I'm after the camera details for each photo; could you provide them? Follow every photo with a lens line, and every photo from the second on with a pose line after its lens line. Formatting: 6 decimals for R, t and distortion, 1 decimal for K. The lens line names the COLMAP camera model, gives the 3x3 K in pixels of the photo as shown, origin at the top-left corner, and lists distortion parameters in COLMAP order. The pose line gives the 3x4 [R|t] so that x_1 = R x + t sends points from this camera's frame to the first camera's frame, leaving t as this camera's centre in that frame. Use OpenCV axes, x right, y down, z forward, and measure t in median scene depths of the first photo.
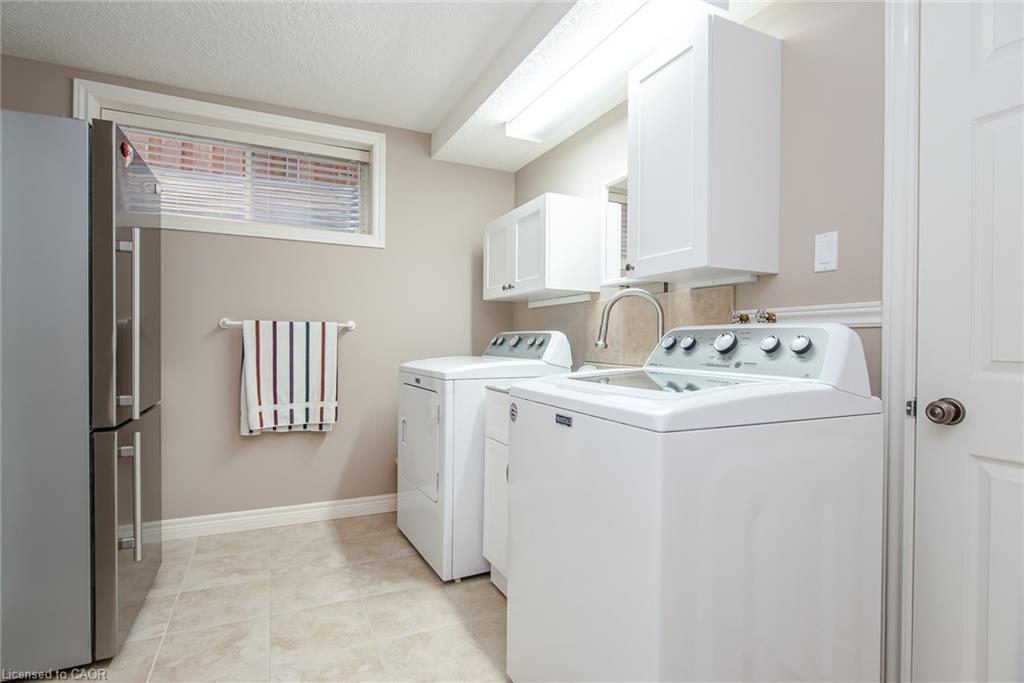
lens RADIAL K [[517.1, 0, 517.3], [0, 517.1, 338.5], [0, 0, 1]] dist [-0.002817, -0.002398]
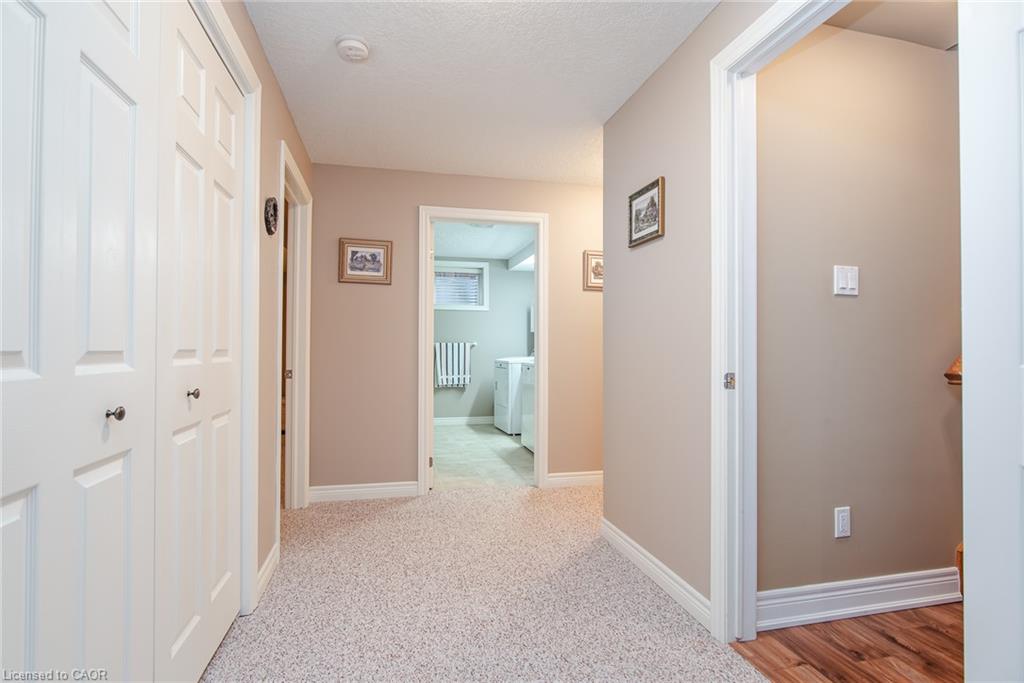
lens RADIAL K [[517.1, 0, 511.9], [0, 517.1, 344.6], [0, 0, 1]] dist [-0.002817, -0.002398]
pose [[0.977753, -0.007808, -0.209615, 0.360945], [0.004454, 0.999855, -0.016464, 0.017322], [0.209713, 0.015164, 0.977645, -1.360712]]
